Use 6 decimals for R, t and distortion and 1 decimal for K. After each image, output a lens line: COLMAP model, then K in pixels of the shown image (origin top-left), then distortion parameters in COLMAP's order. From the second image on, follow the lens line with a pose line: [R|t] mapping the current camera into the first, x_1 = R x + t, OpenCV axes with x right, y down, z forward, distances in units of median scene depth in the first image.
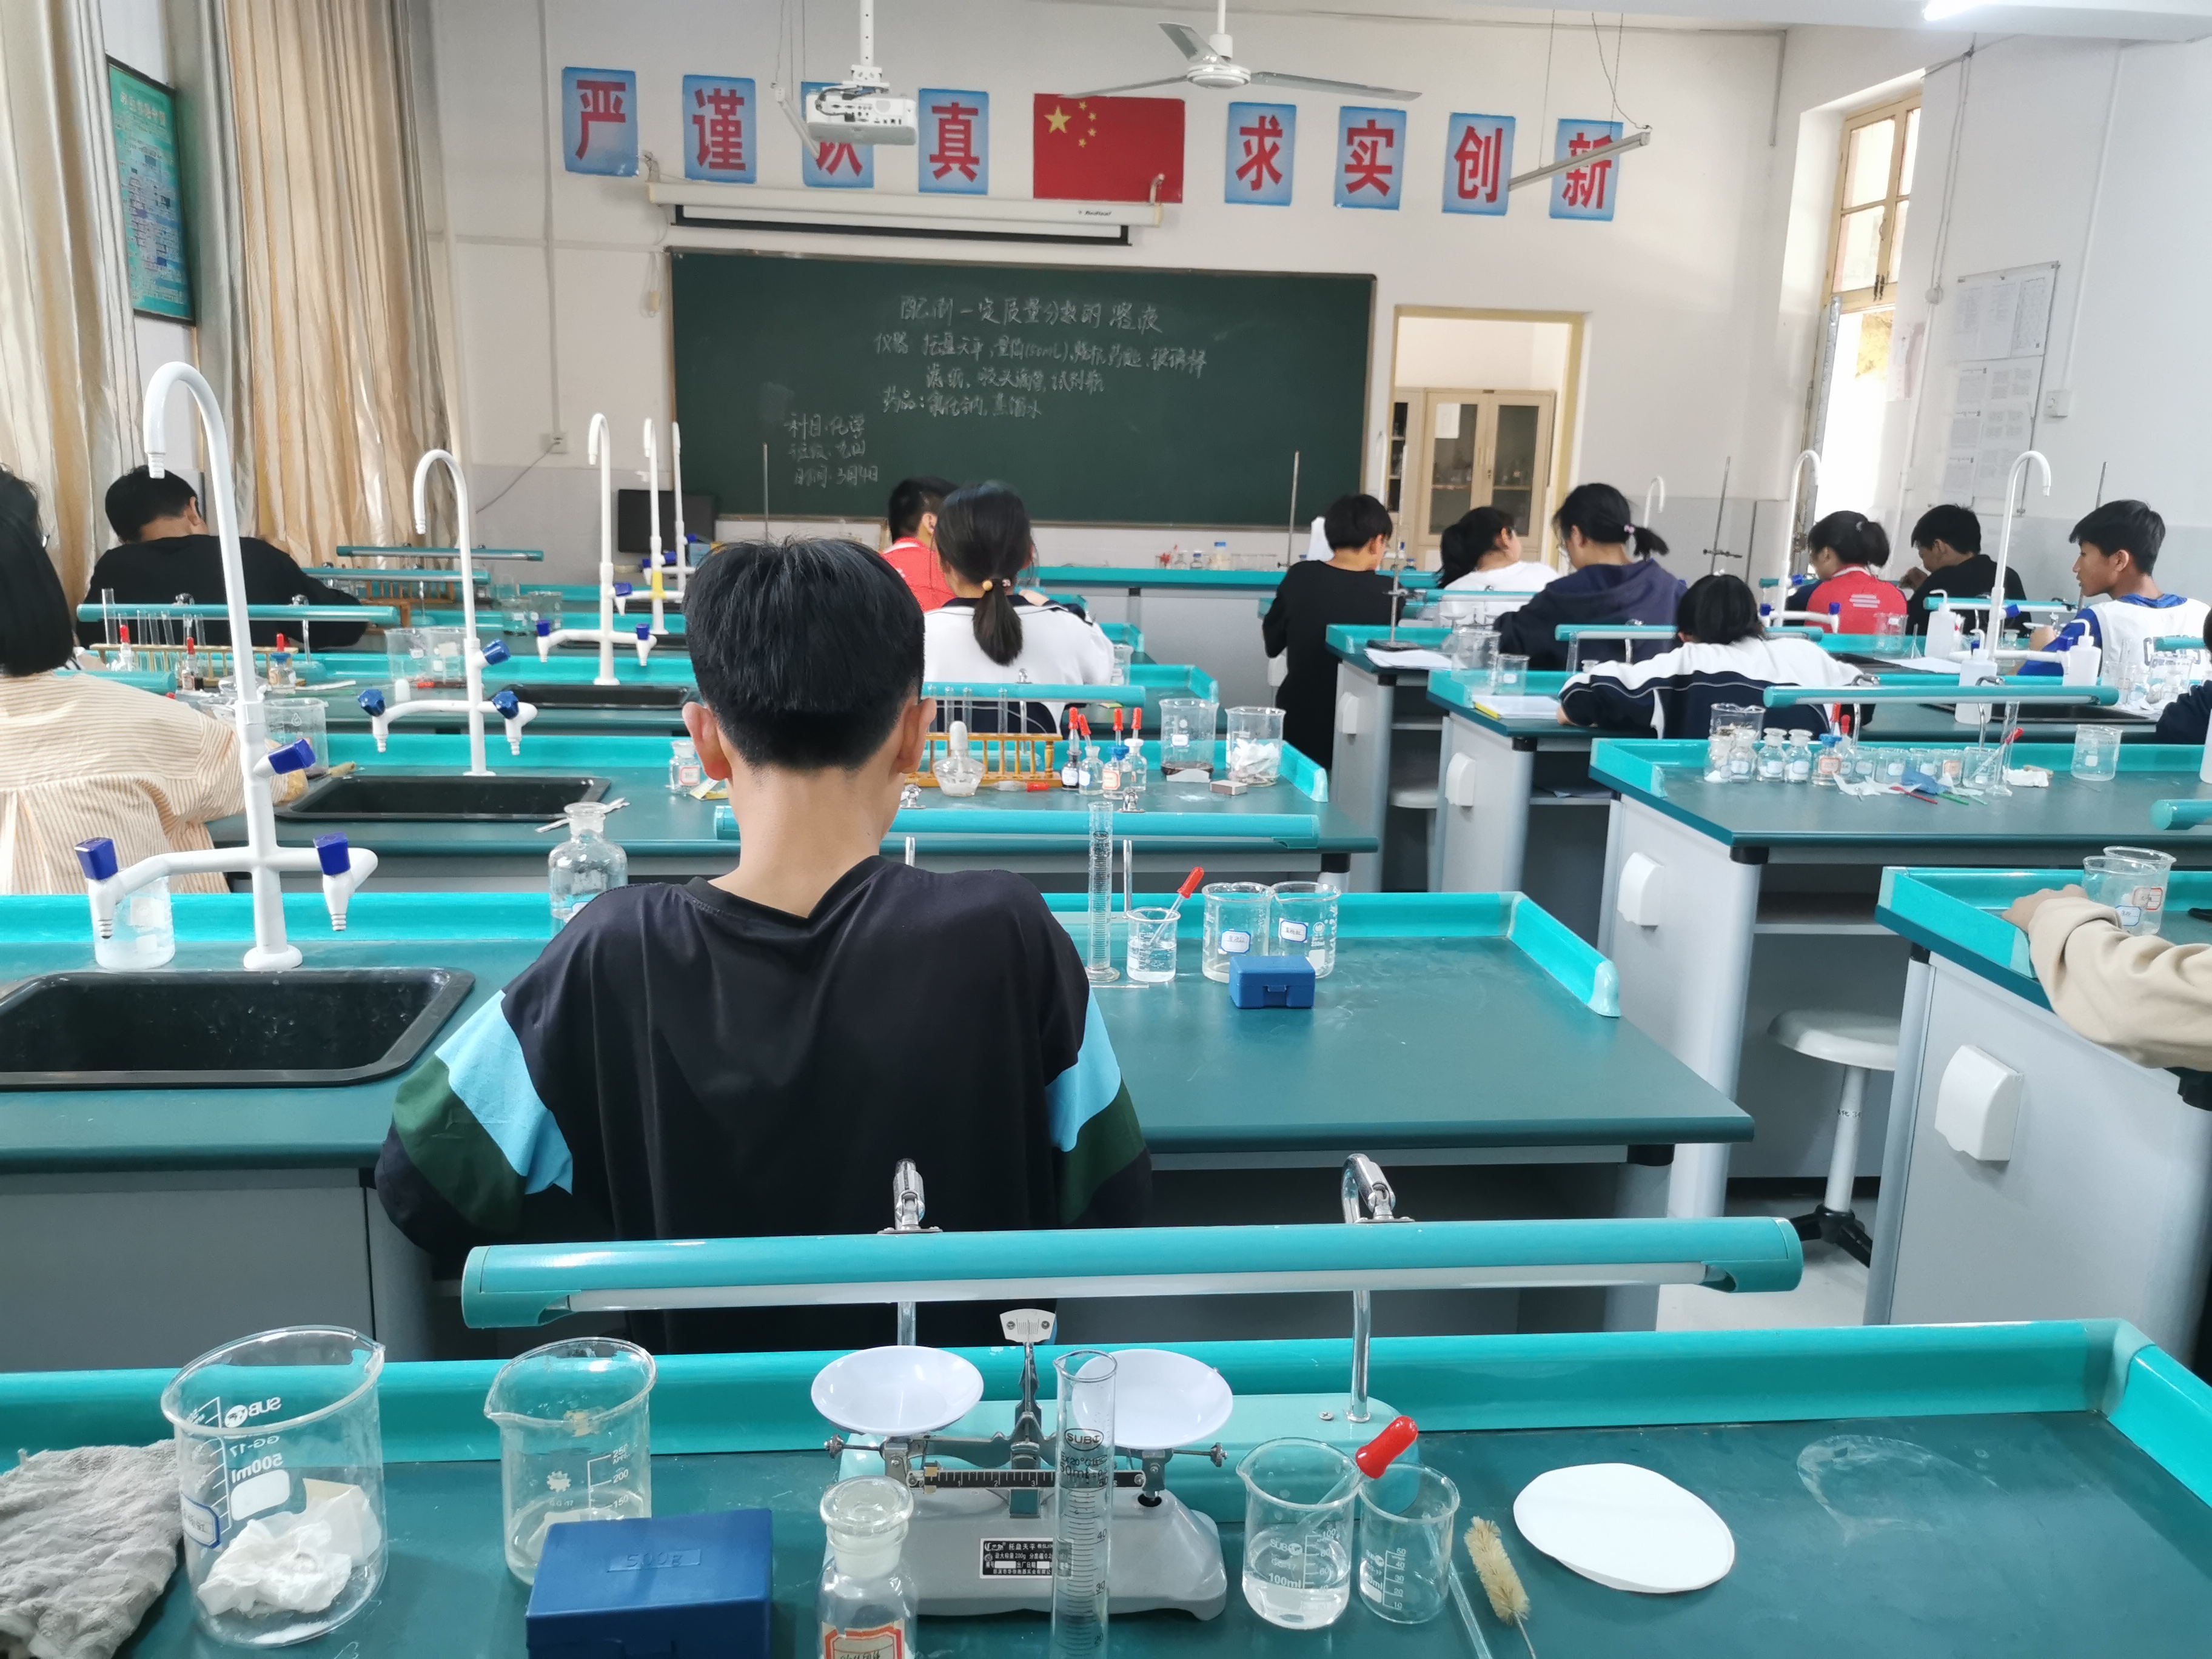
lens RADIAL K [[1720.0, 0, 1103.1], [0, 1720.0, 824.6], [0, 0, 1]] dist [0.055504, -0.044461]
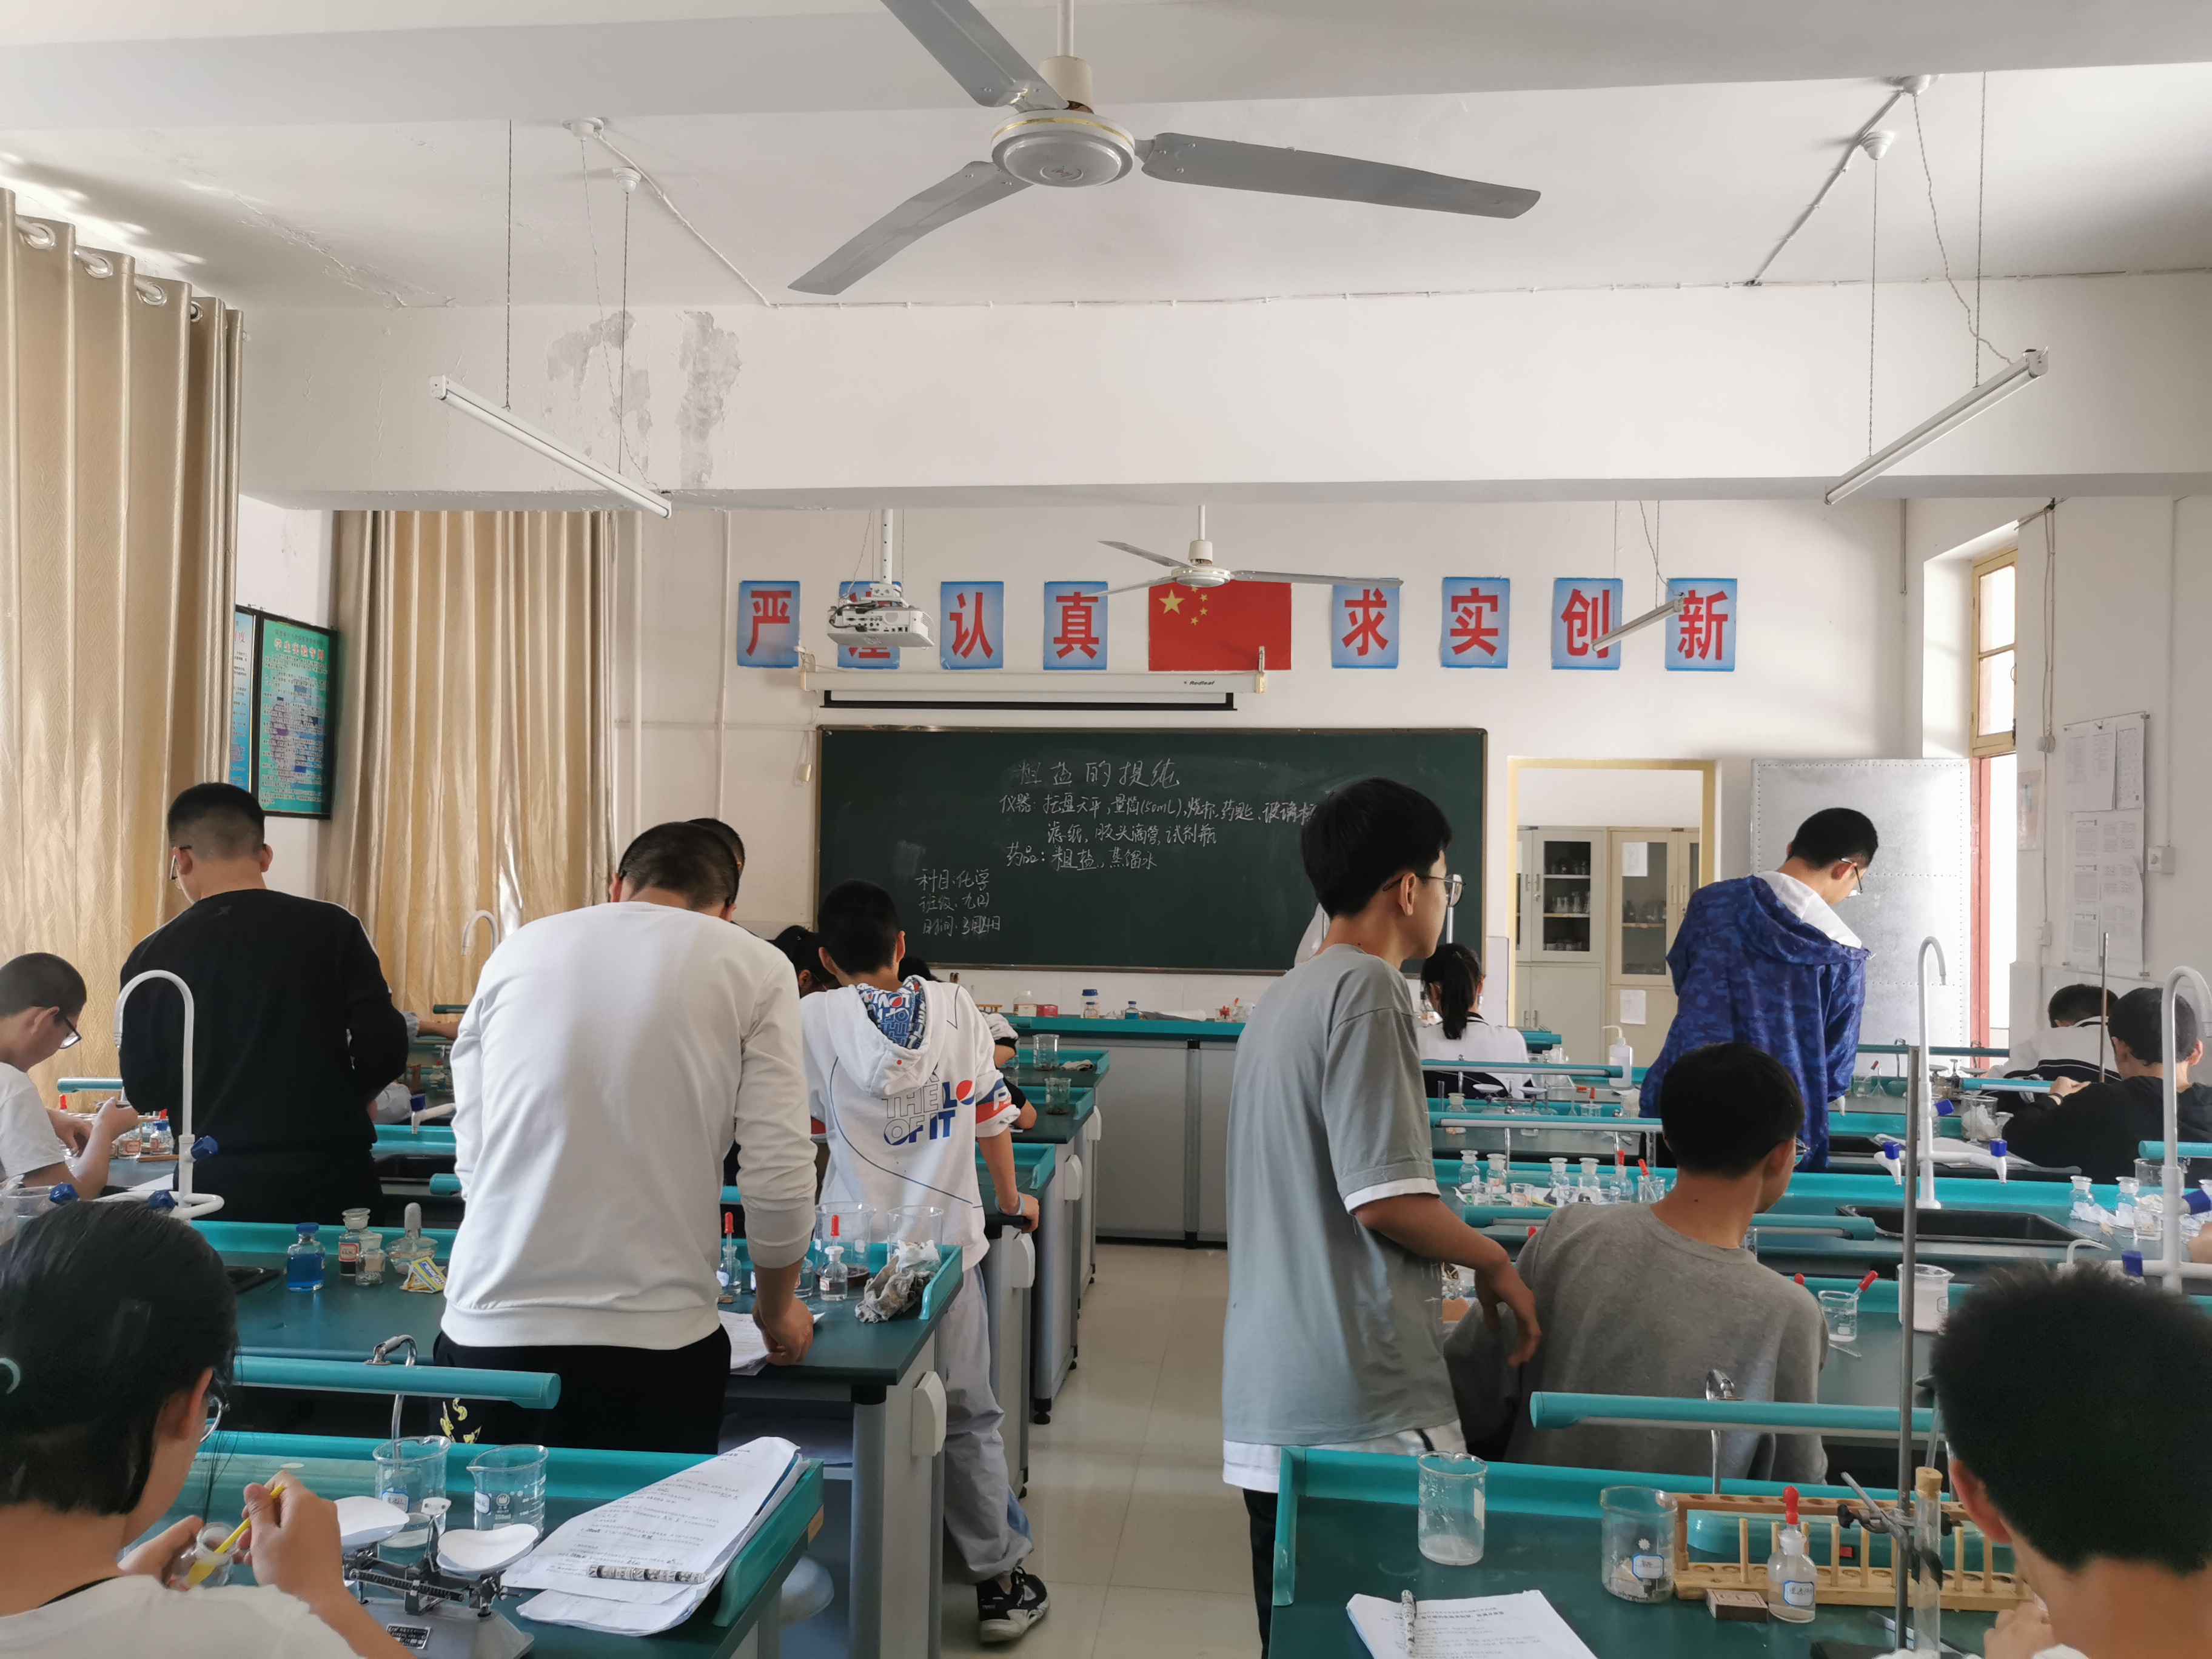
lens RADIAL K [[1720.0, 0, 1103.1], [0, 1720.0, 824.6], [0, 0, 1]] dist [0.055504, -0.044461]
pose [[0.976562, -0.016131, -0.214633, 0.160088], [-0.034982, 0.972035, -0.232218, -0.021819], [0.212376, 0.234283, 0.948687, 0.007594]]
